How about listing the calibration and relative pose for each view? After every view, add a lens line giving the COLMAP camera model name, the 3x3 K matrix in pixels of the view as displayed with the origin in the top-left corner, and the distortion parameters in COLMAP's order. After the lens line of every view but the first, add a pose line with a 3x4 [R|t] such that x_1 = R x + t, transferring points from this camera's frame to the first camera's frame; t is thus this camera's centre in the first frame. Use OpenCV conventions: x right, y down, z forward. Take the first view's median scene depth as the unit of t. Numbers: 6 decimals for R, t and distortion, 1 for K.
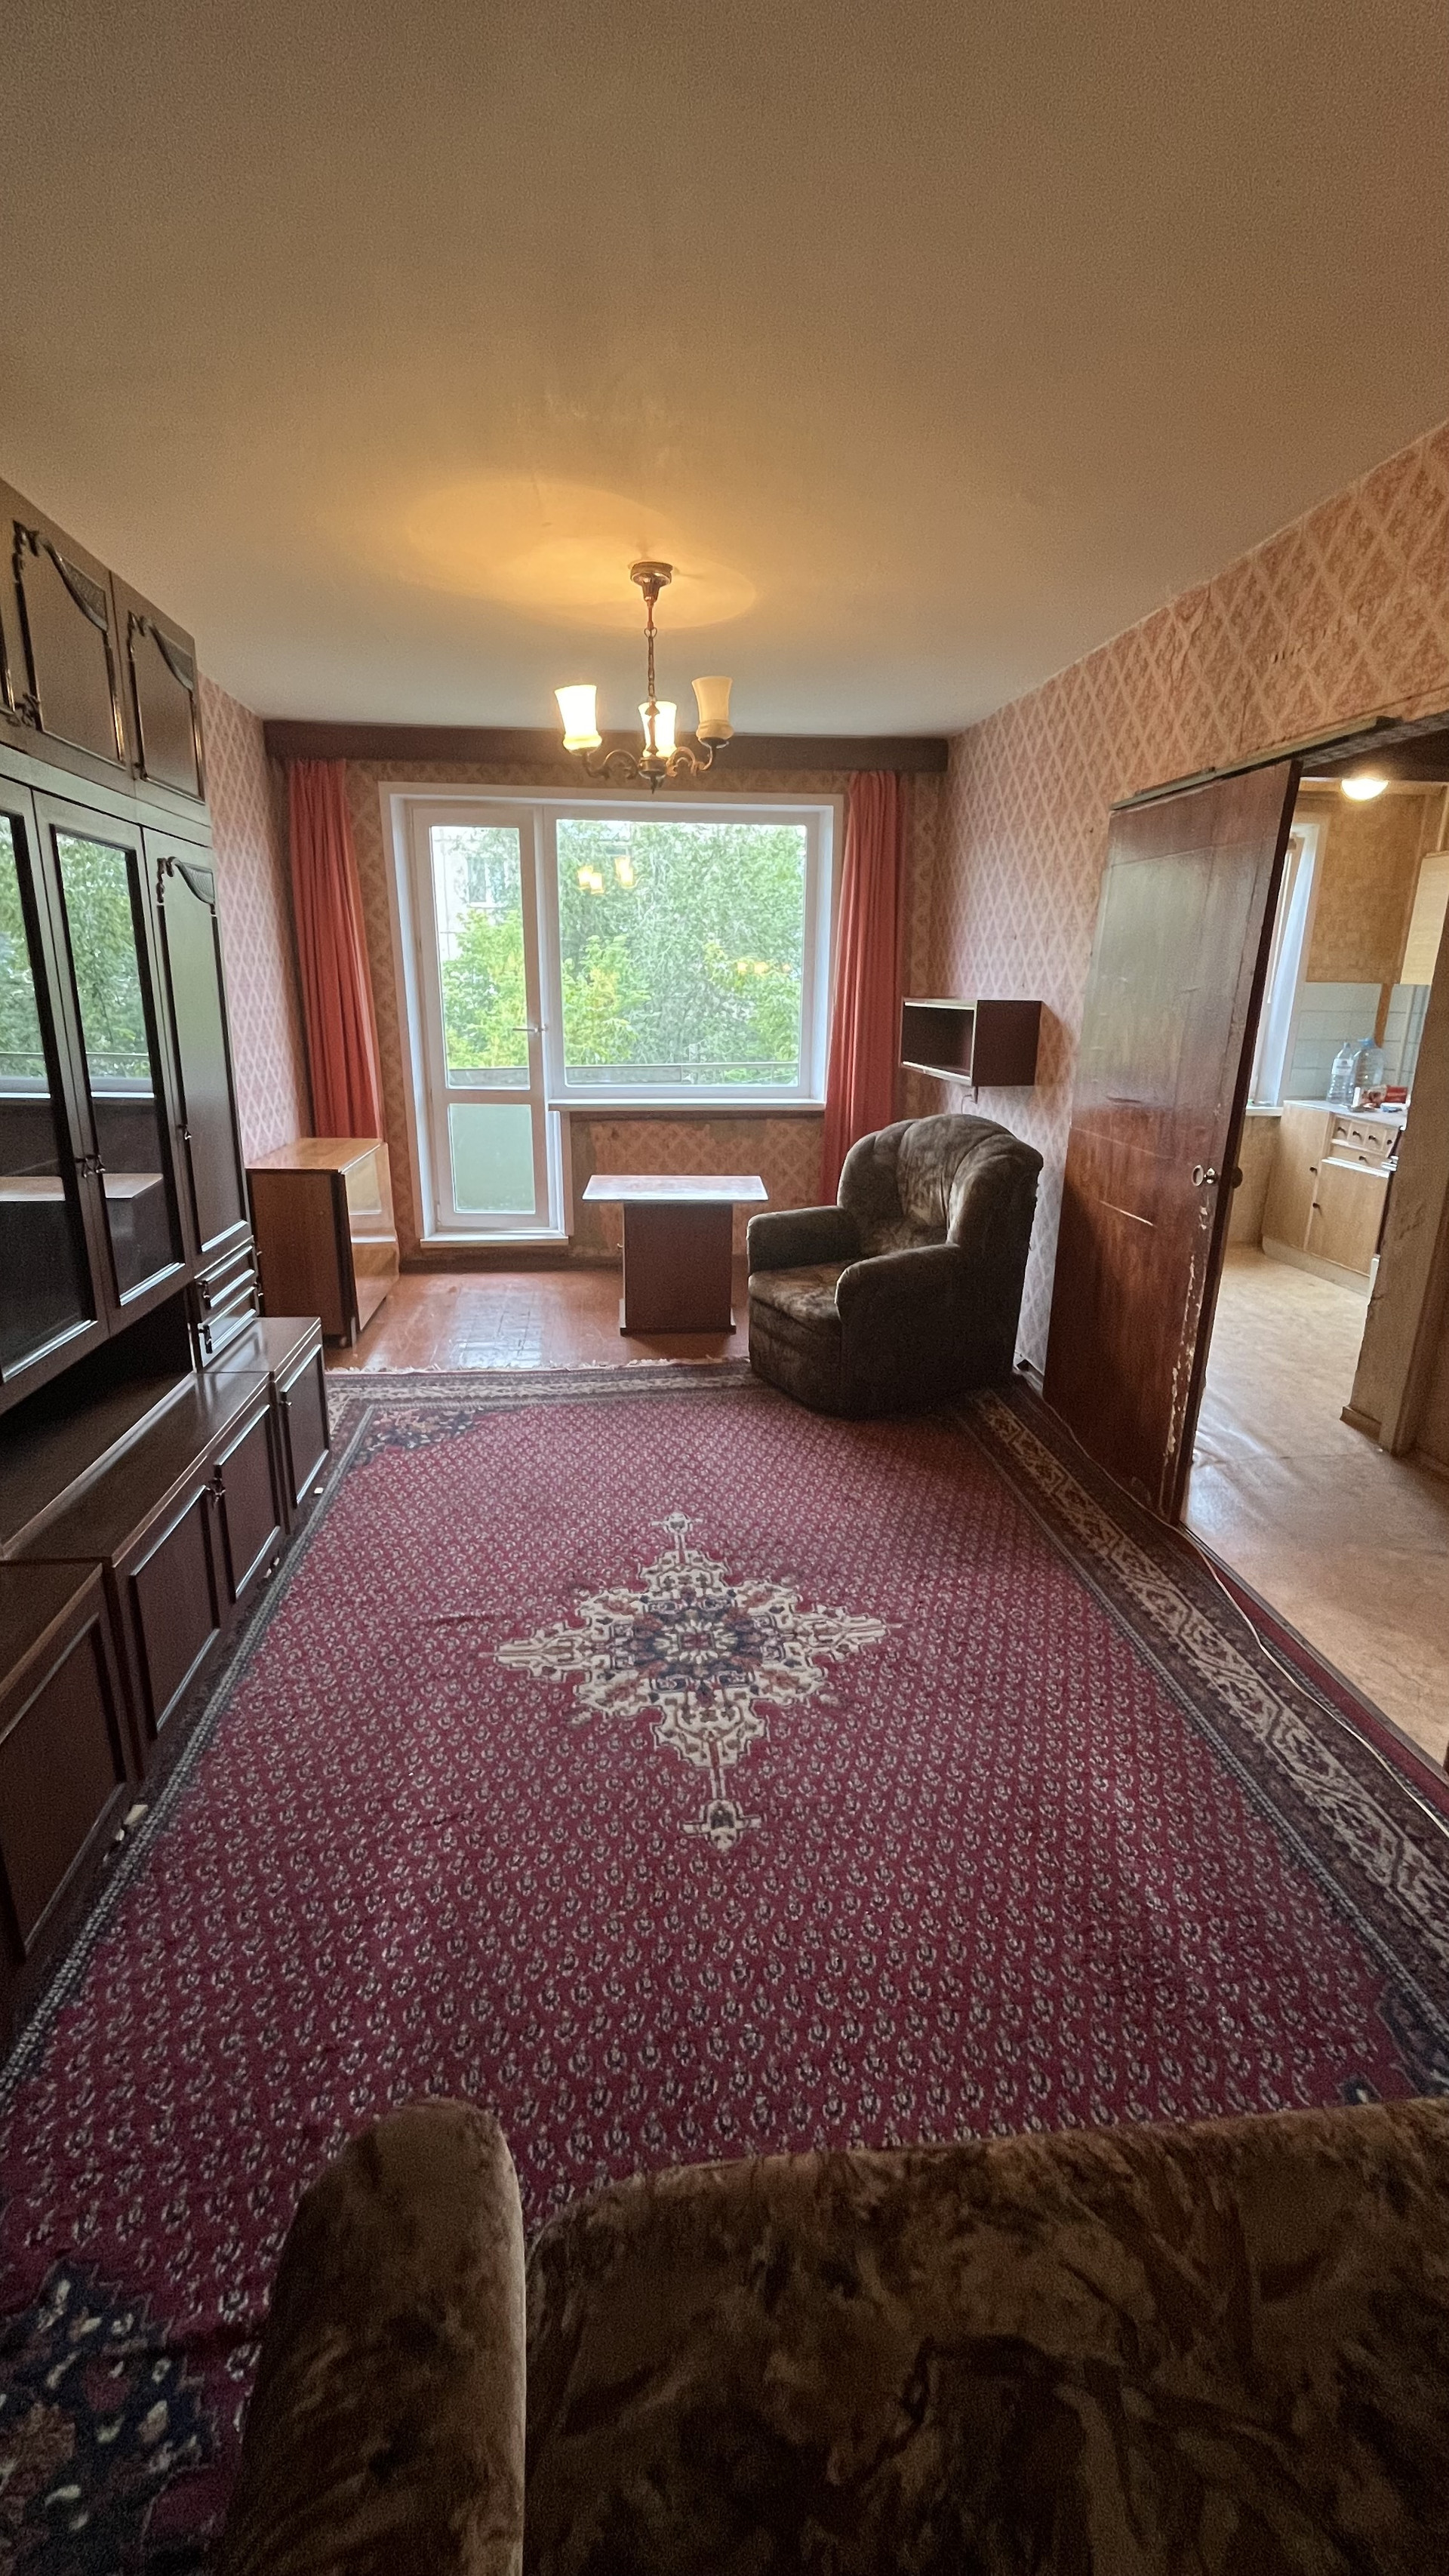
lens RADIAL K [[1044.9, 0, 724.4], [0, 1044.9, 1281.9], [0, 0, 1]] dist [-0.003440, 0.000484]
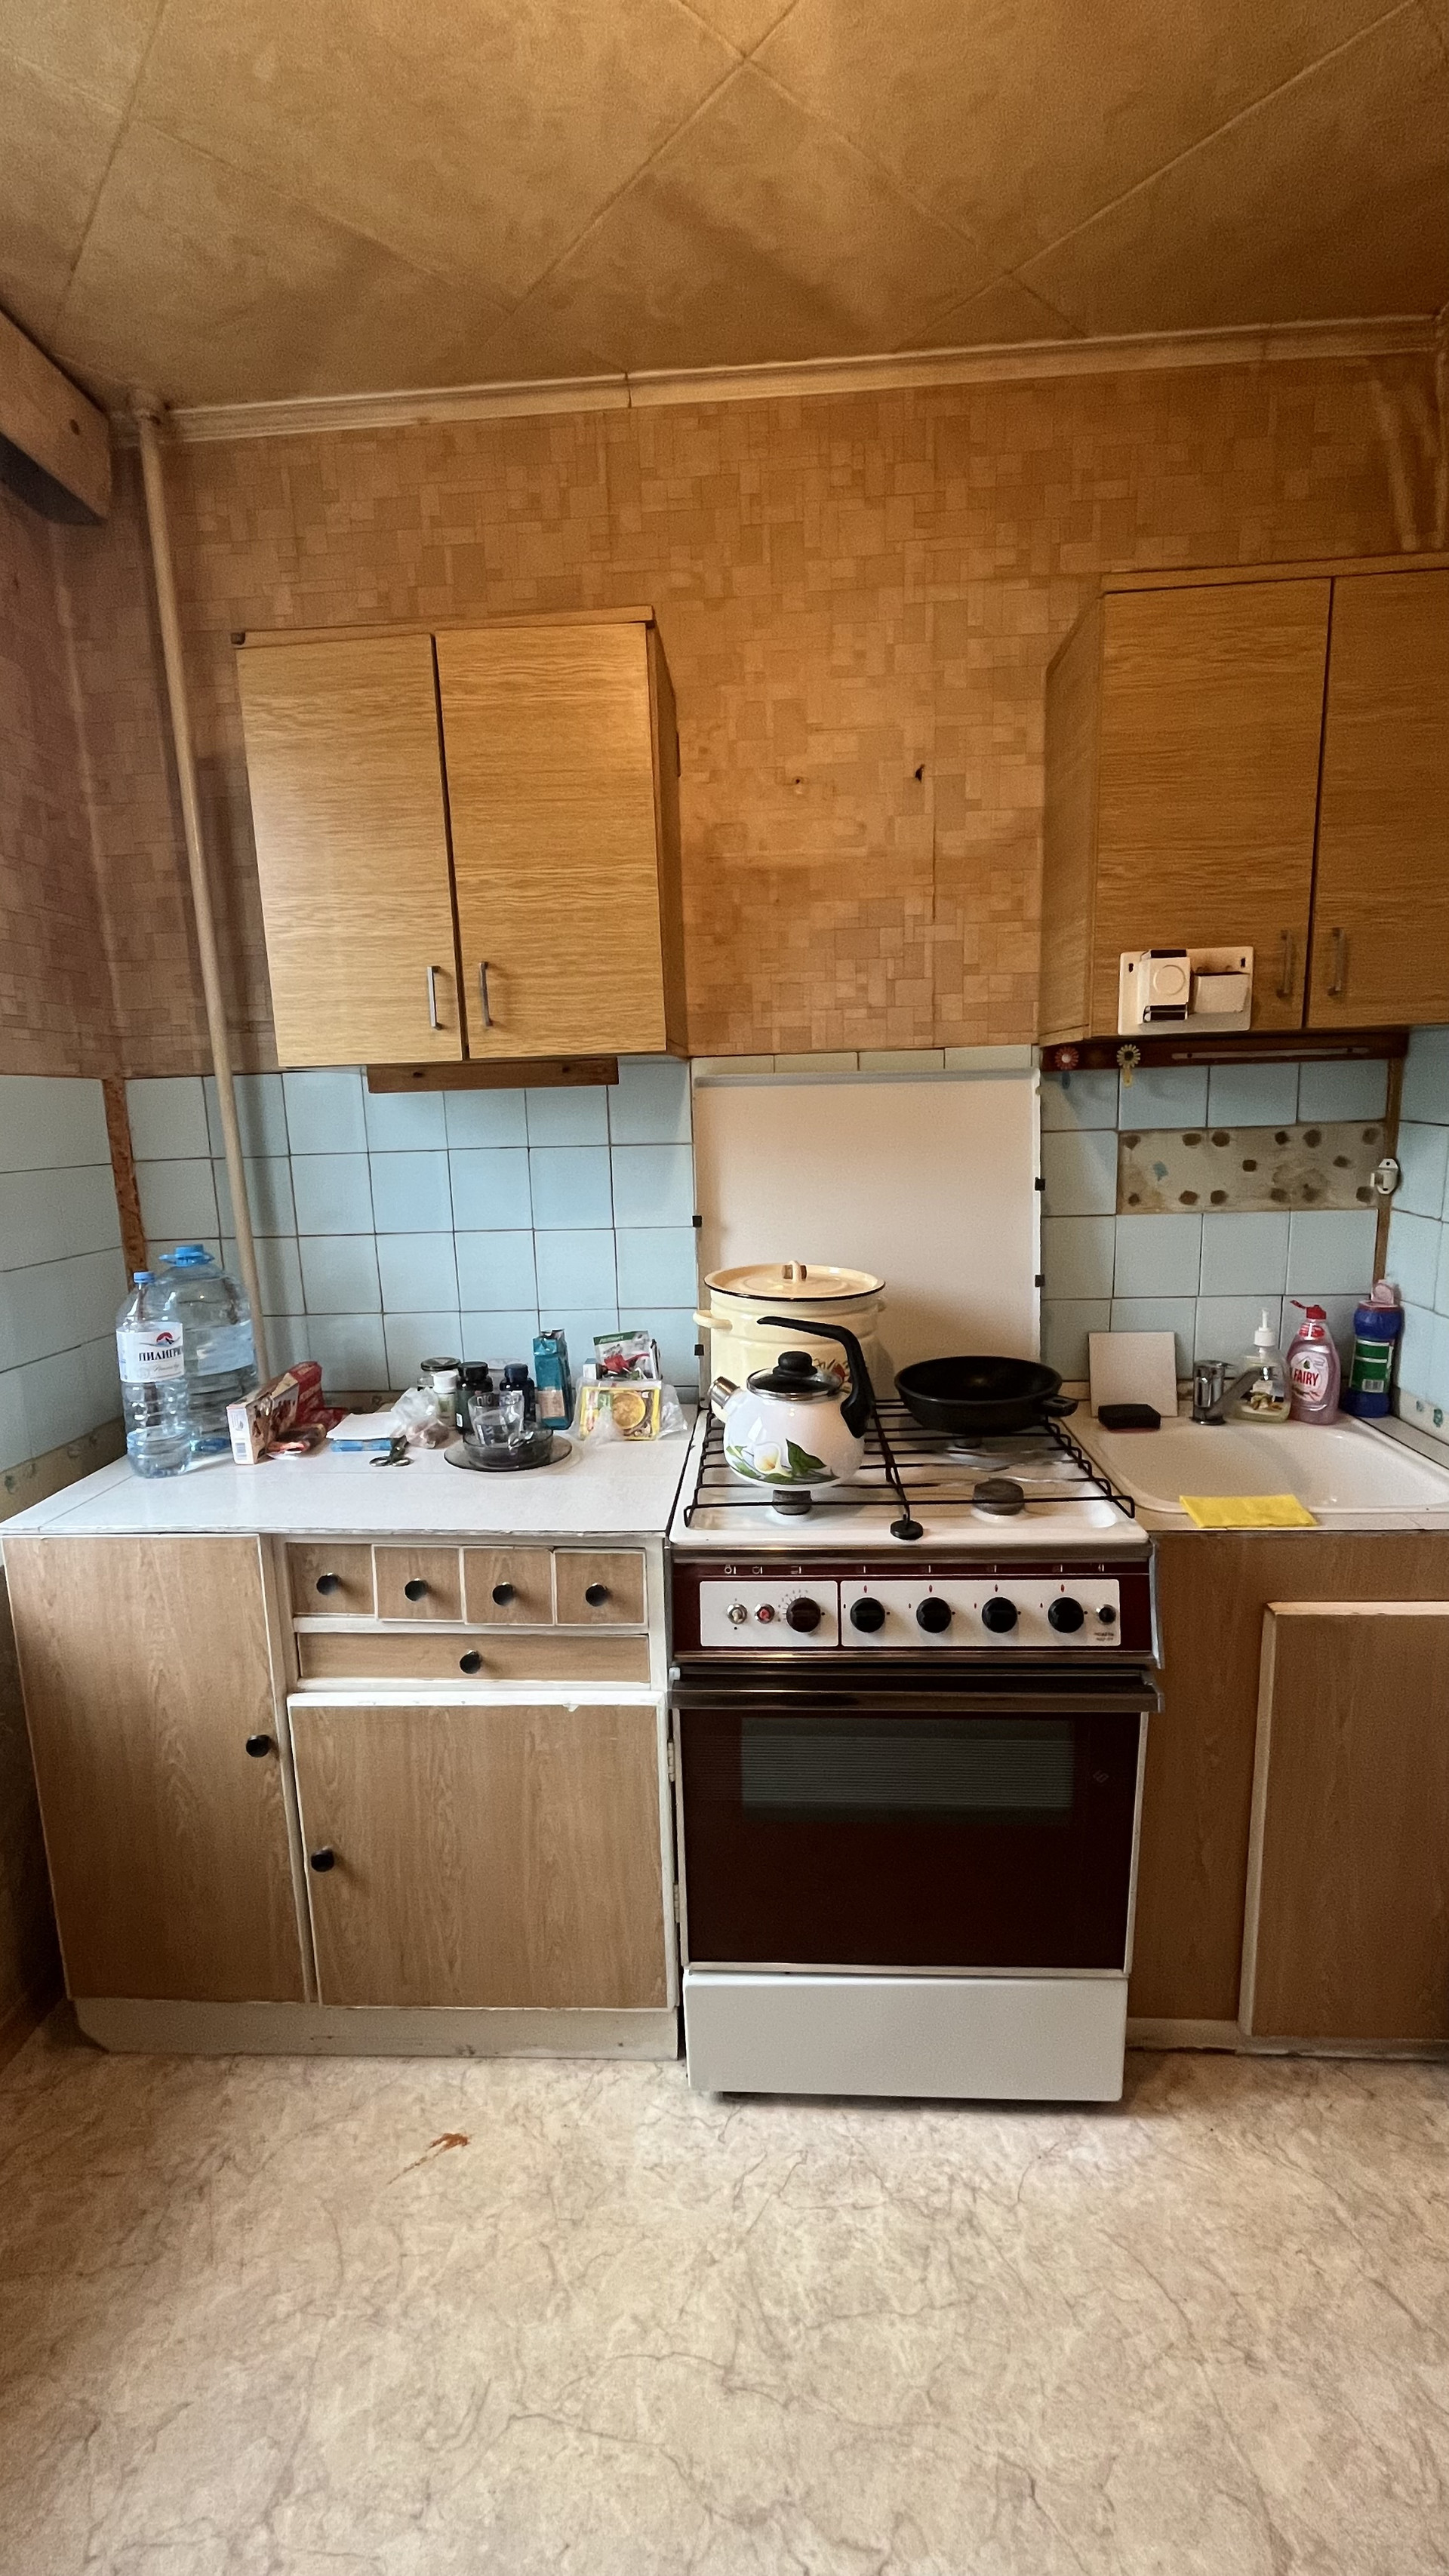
lens RADIAL K [[1044.9, 0, 725.7], [0, 1044.9, 1287.9], [0, 0, 1]] dist [-0.003440, 0.000484]
pose [[0.172993, -0.191449, 0.966137, 0.436284], [0.311738, 0.941139, 0.130677, -0.268900], [-0.934287, 0.278575, 0.222493, 0.995105]]
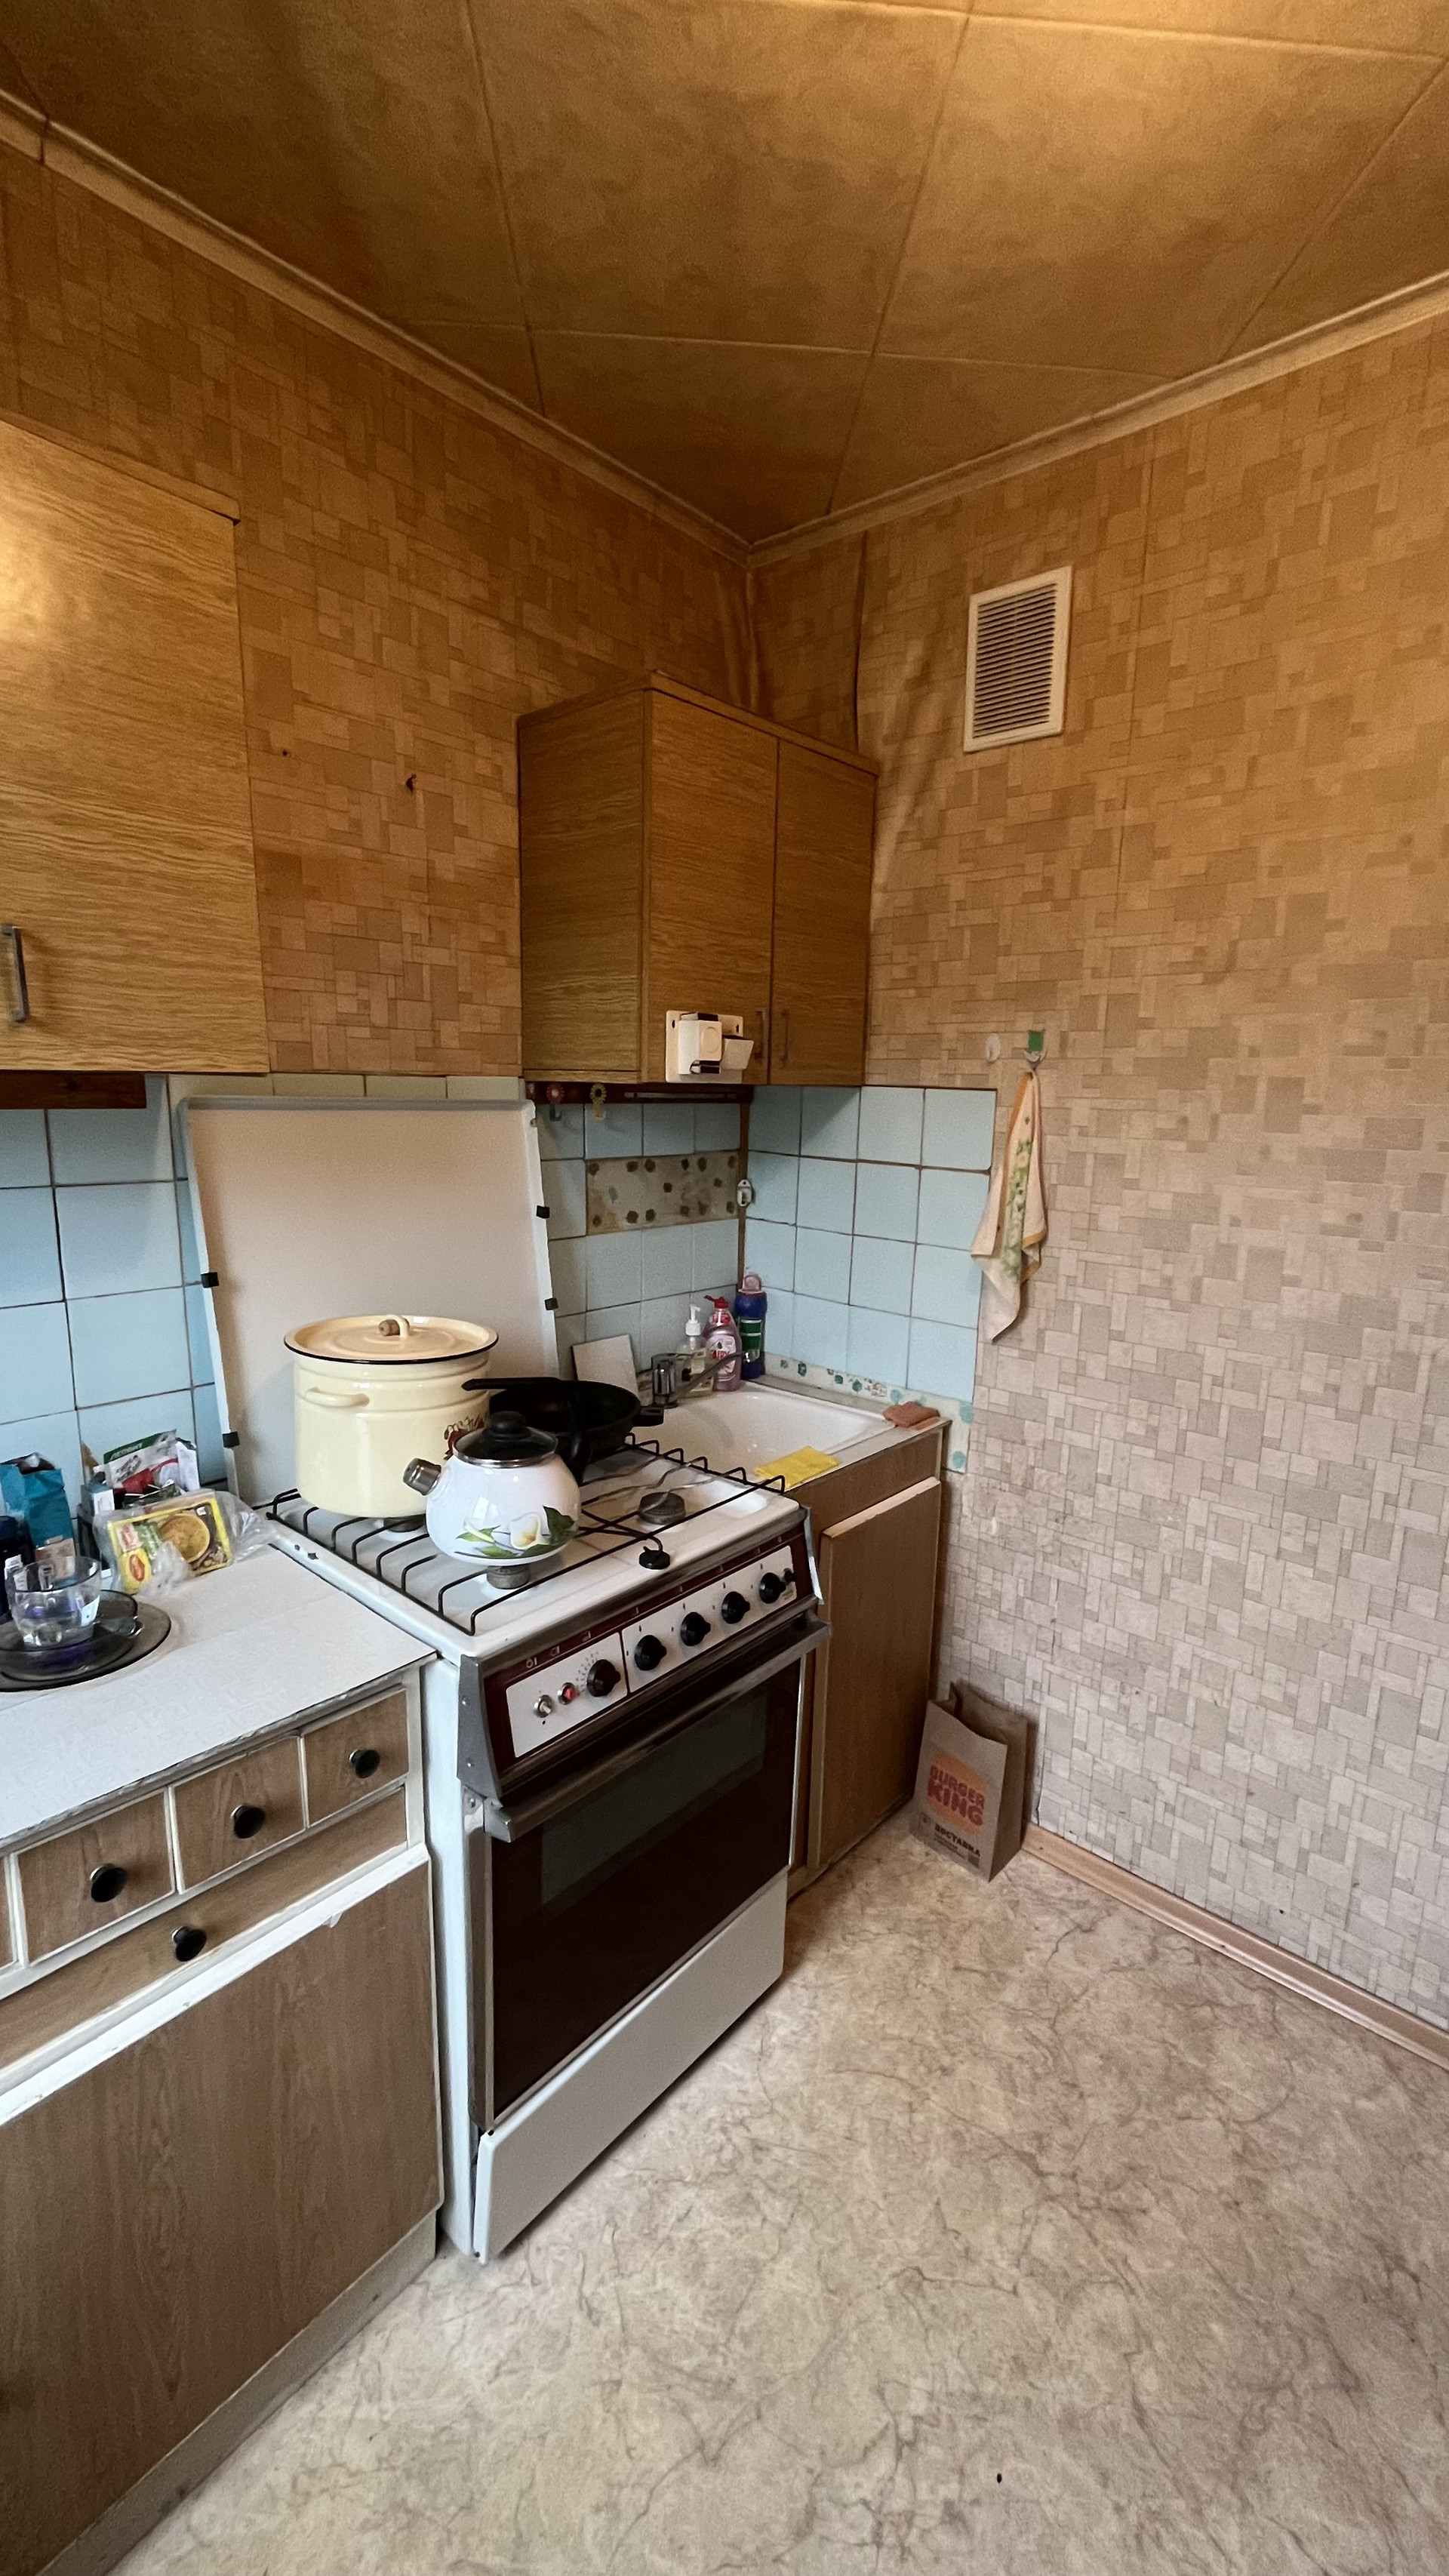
lens RADIAL K [[1044.9, 0, 724.2], [0, 1044.9, 1287.6], [0, 0, 1]] dist [-0.003440, 0.000484]
pose [[-0.664307, -0.164850, 0.729055, 0.495625], [0.186722, 0.907853, 0.375418, -0.335769], [-0.723762, 0.385523, -0.572312, 1.167426]]
